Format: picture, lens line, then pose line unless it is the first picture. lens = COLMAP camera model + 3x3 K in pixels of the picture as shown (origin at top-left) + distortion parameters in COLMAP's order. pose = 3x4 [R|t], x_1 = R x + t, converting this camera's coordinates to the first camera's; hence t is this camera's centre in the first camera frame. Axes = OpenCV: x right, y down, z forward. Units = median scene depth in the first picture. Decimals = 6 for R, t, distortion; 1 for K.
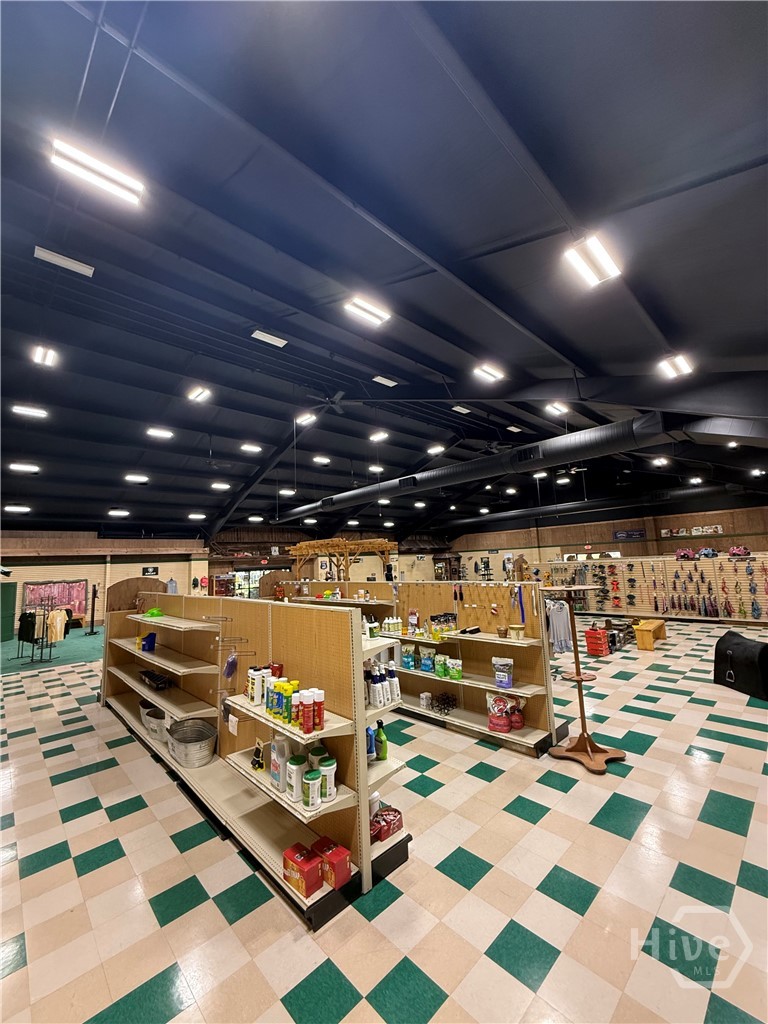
lens RADIAL K [[408.0, 0, 384.0], [0, 408.0, 512.0], [0, 0, 1]] dist [0.002032, 0.000188]
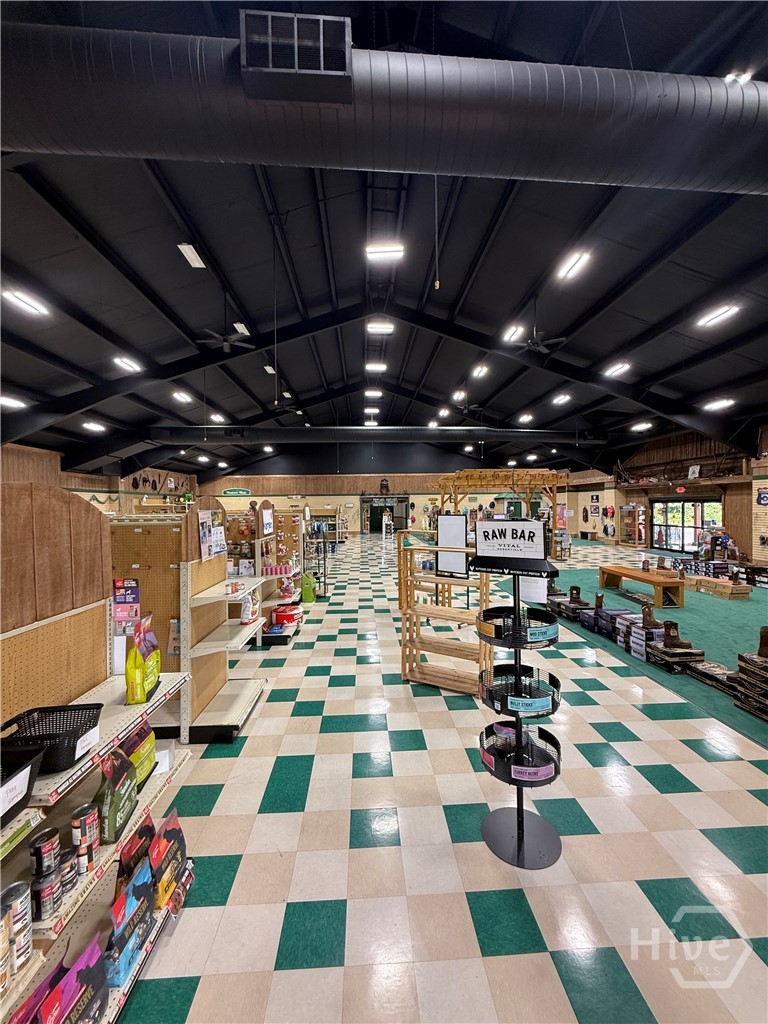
lens RADIAL K [[408.0, 0, 384.0], [0, 408.0, 512.0], [0, 0, 1]] dist [0.002032, 0.000188]
pose [[-0.644958, 0.068274, -0.761162, 0.557609], [0.137789, 0.990067, -0.027948, 0.114207], [0.751693, -0.122905, -0.647959, 1.103299]]
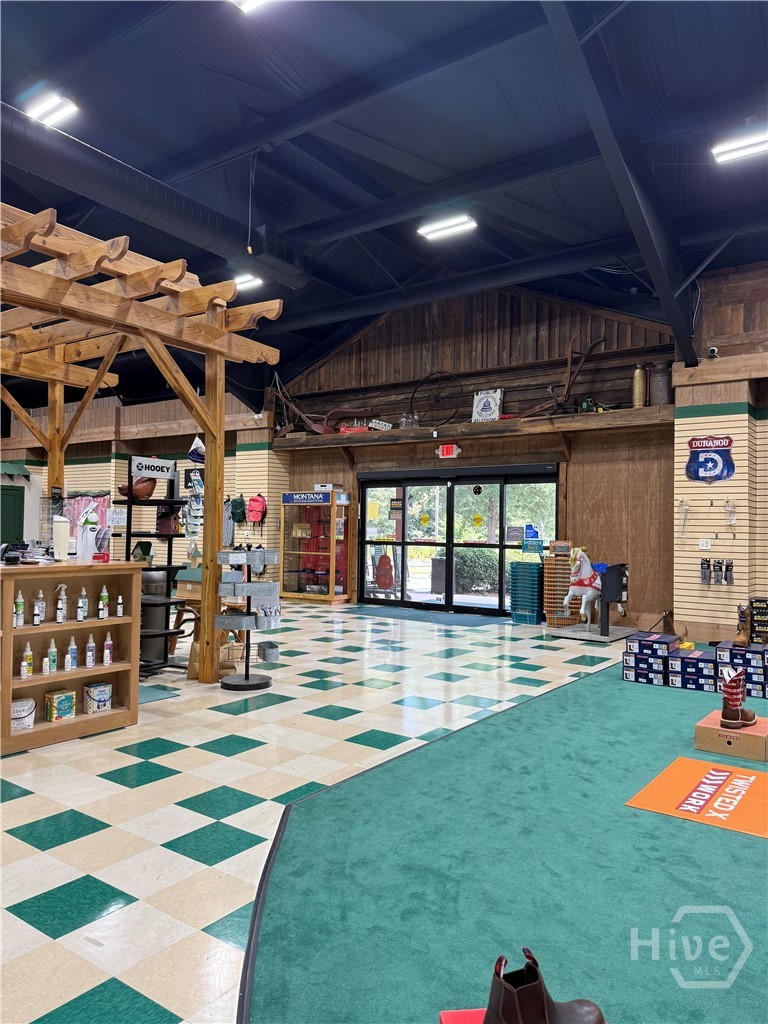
lens RADIAL K [[704.0, 0, 384.0], [0, 704.0, 512.0], [0, 0, 1]] dist [0.028432, -0.001010]
pose [[0.182955, 0.020974, -0.982898, 0.156431], [0.091179, 0.995101, 0.038206, 0.145558], [0.978884, -0.096609, 0.180146, 0.904653]]
